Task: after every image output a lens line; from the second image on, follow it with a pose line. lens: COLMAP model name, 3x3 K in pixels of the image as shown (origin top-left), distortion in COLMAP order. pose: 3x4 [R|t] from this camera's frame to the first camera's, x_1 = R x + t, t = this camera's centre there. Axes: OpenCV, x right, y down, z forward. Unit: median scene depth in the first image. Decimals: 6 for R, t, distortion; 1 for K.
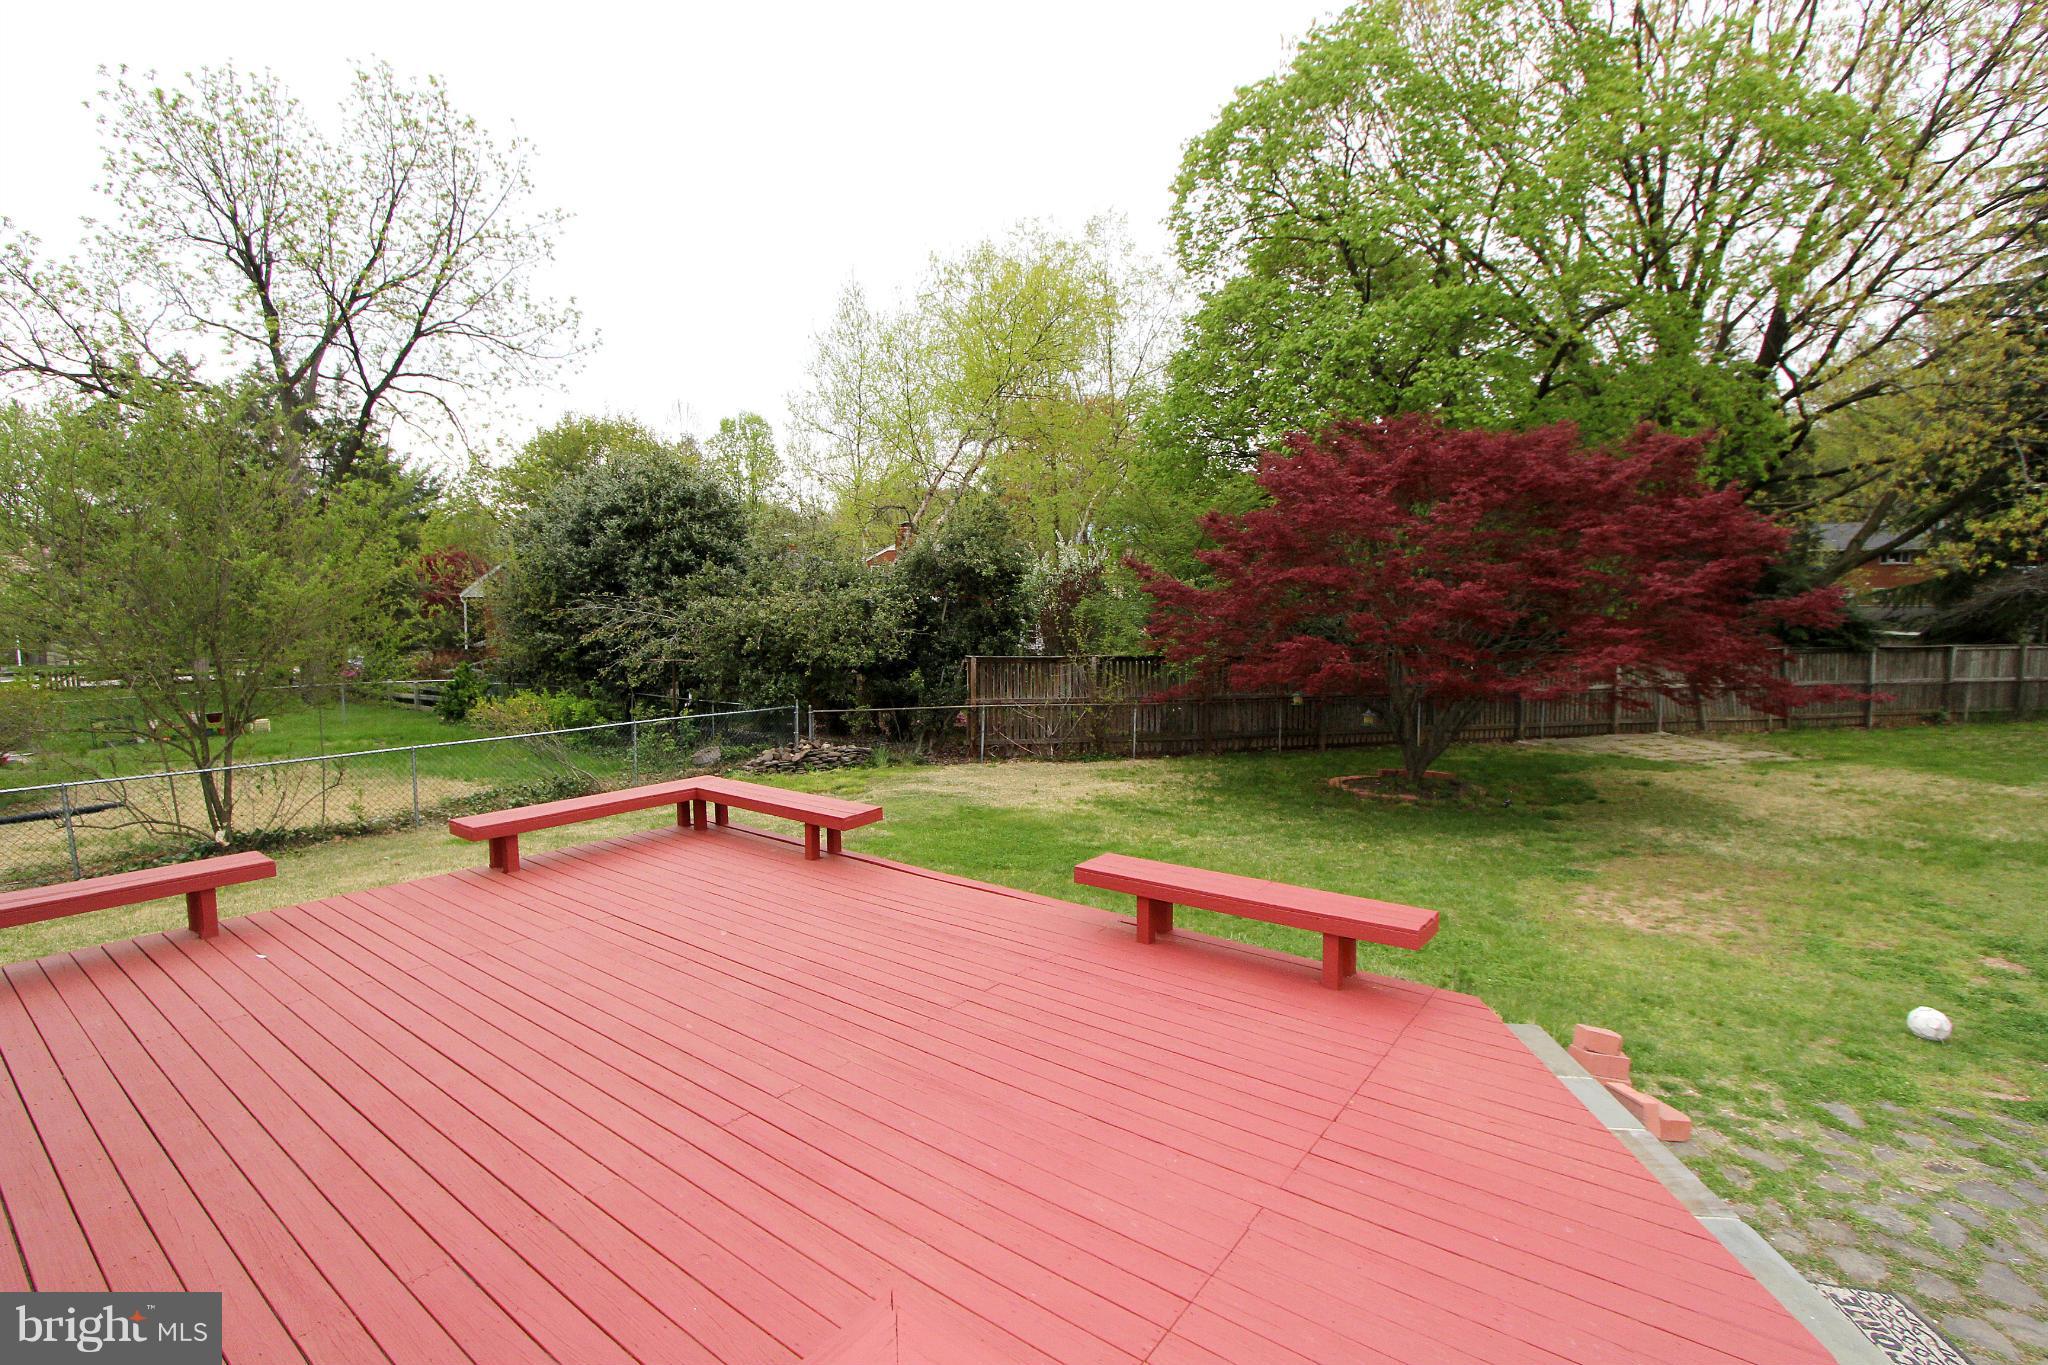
lens RADIAL K [[936.9, 0, 1009.2], [0, 936.9, 679.8], [0, 0, 1]] dist [-0.014629, 0.000693]
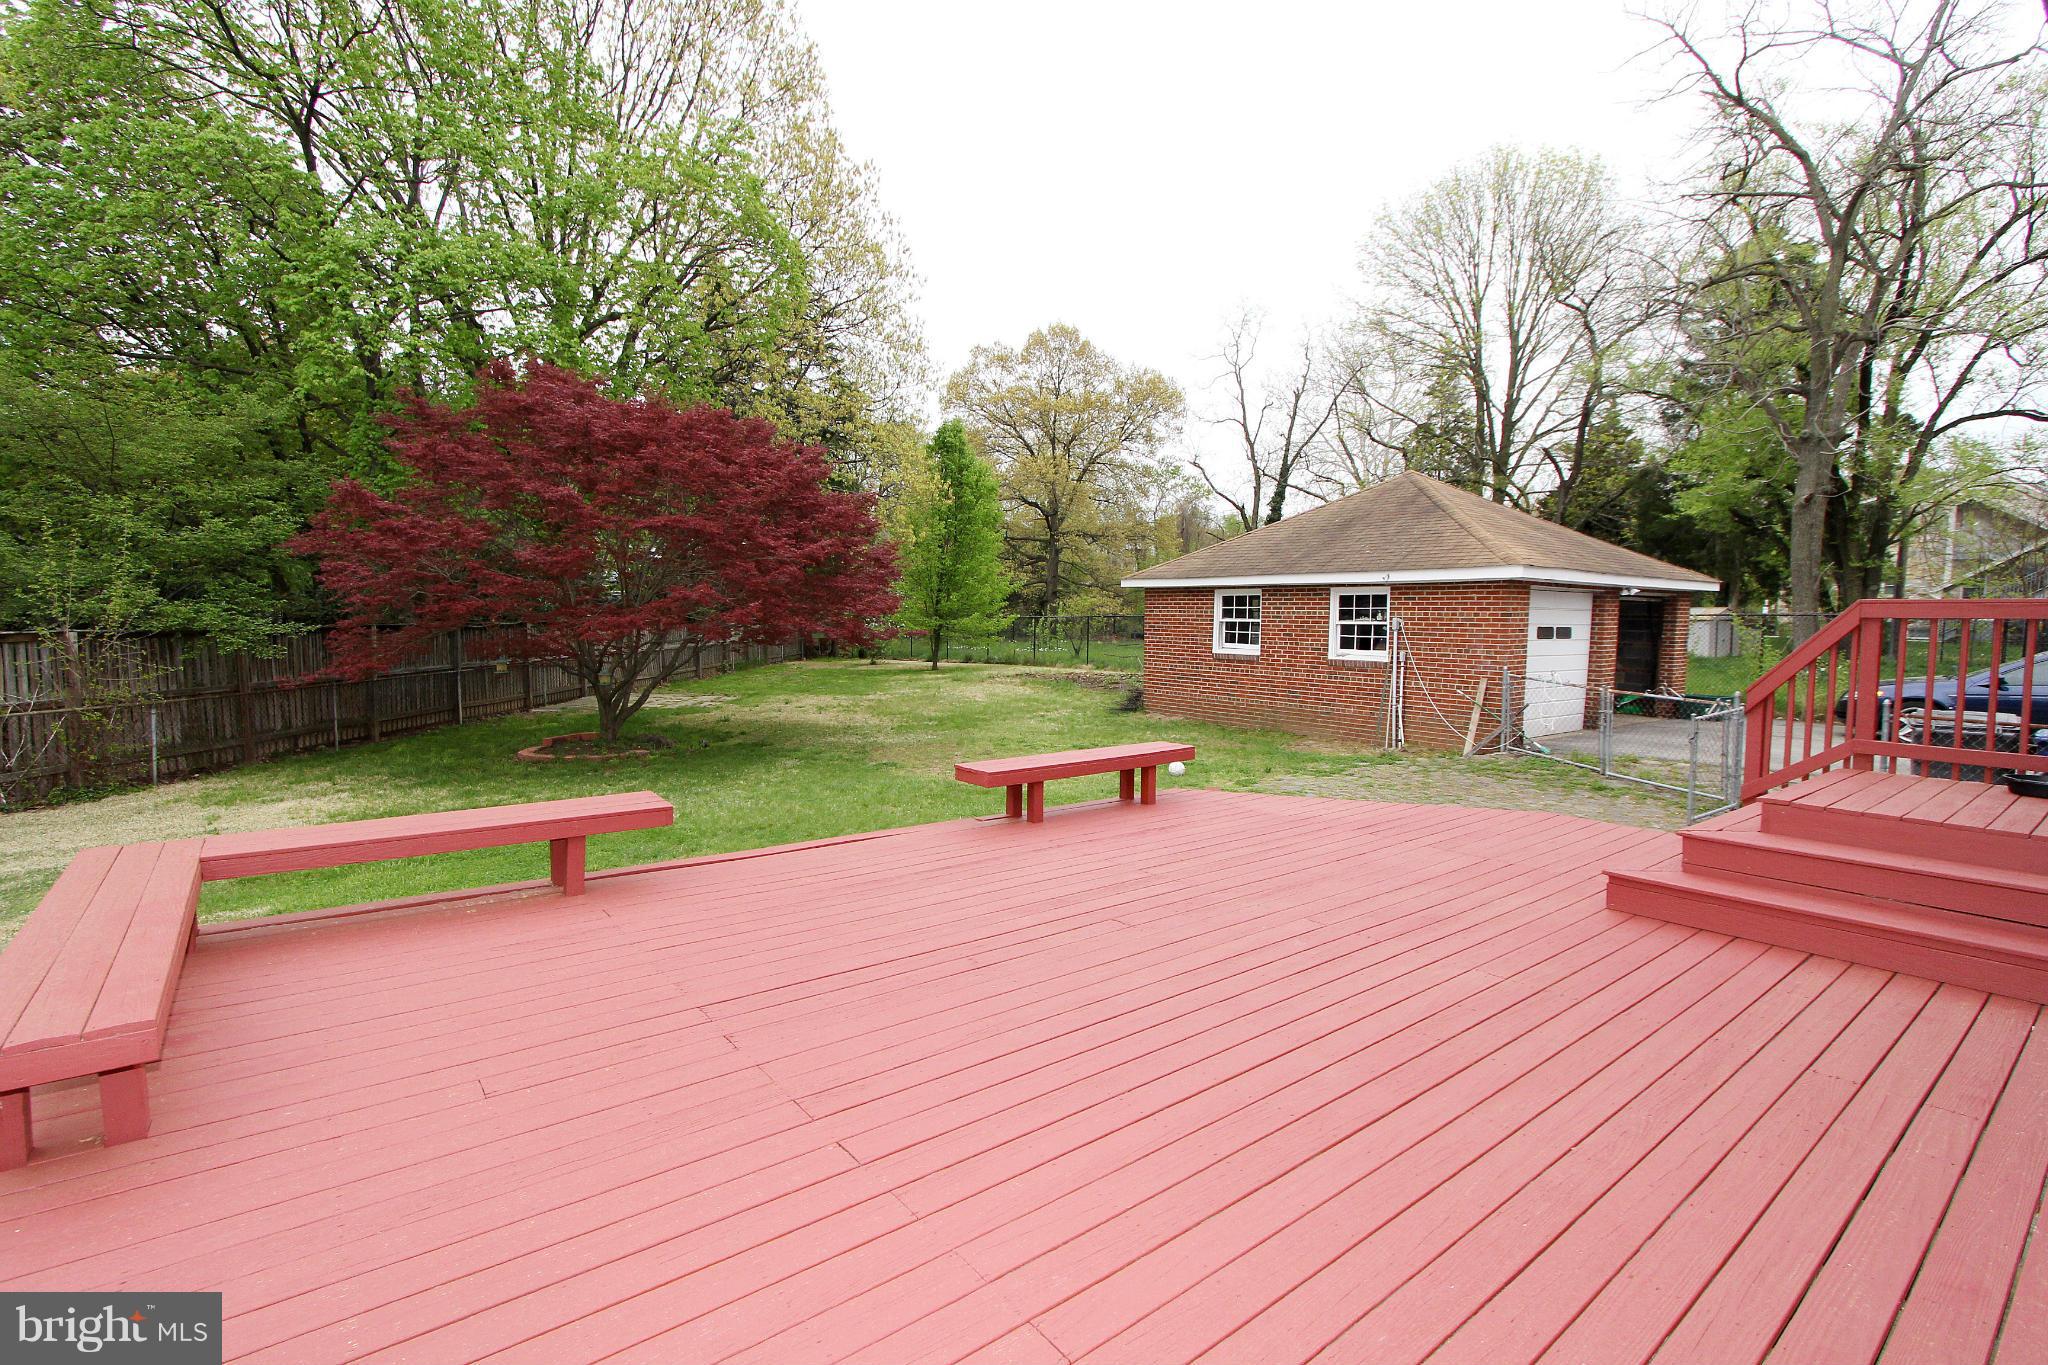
lens RADIAL K [[936.9, 0, 1009.2], [0, 936.9, 679.8], [0, 0, 1]] dist [-0.014629, 0.000693]
pose [[0.261165, -0.065348, 0.963080, -0.310214], [0.062090, 0.996777, 0.050797, 0.013595], [-0.963295, 0.046531, 0.264381, 0.227936]]
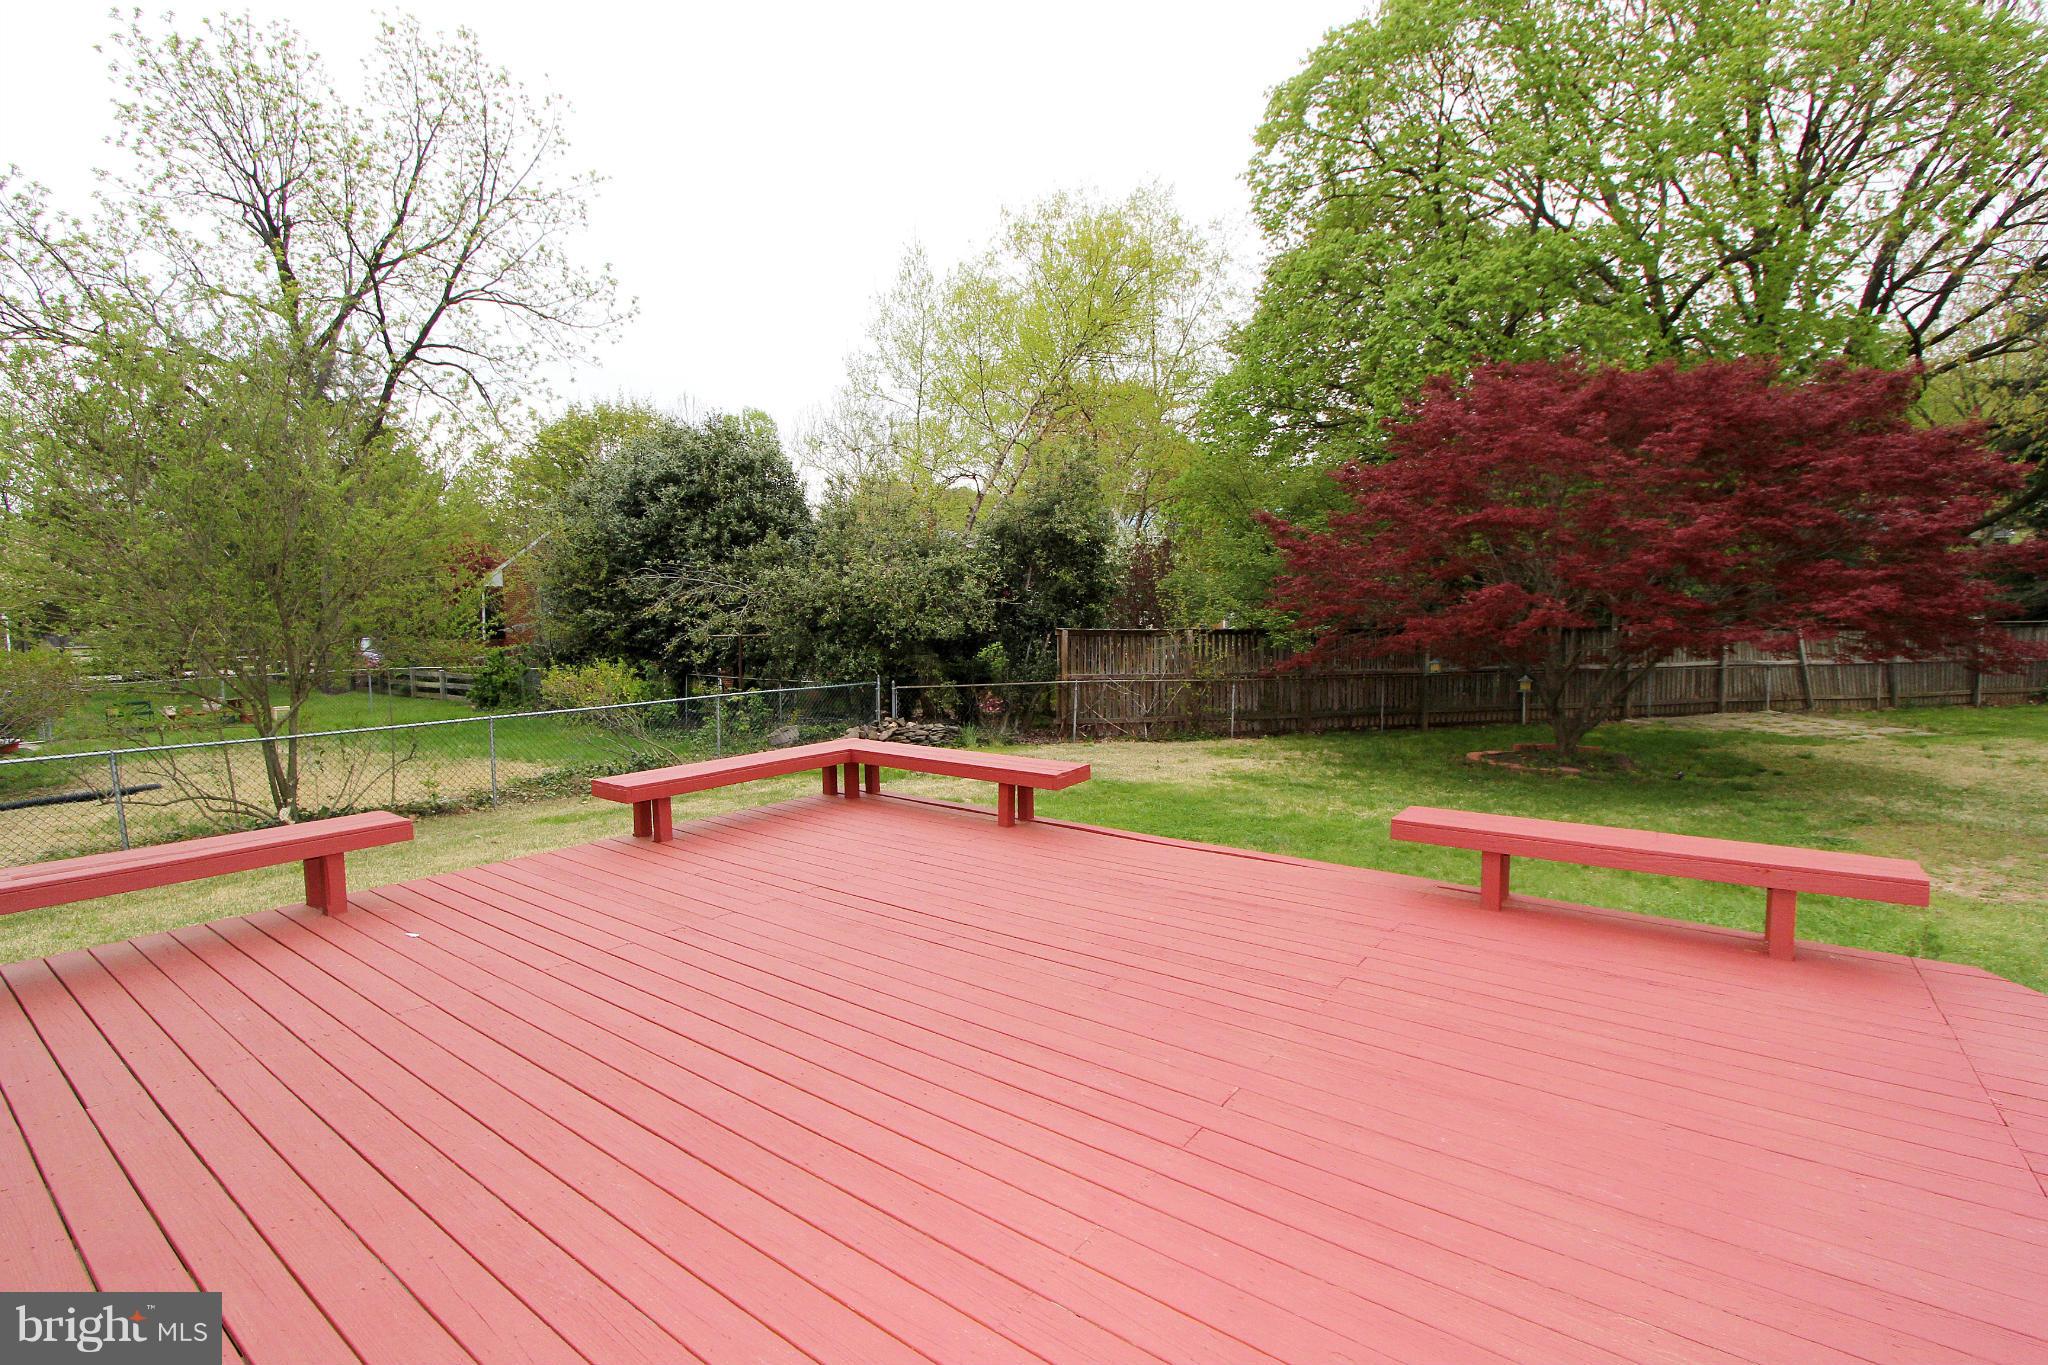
lens RADIAL K [[939.6, 0, 1010.6], [0, 939.6, 678.5], [0, 0, 1]] dist [-0.013209, 0.000584]
pose [[0.999958, -0.005292, 0.007467, -0.089552], [0.005322, 0.999978, -0.003971, 0.025192], [-0.007445, 0.004010, 0.999964, 0.058206]]
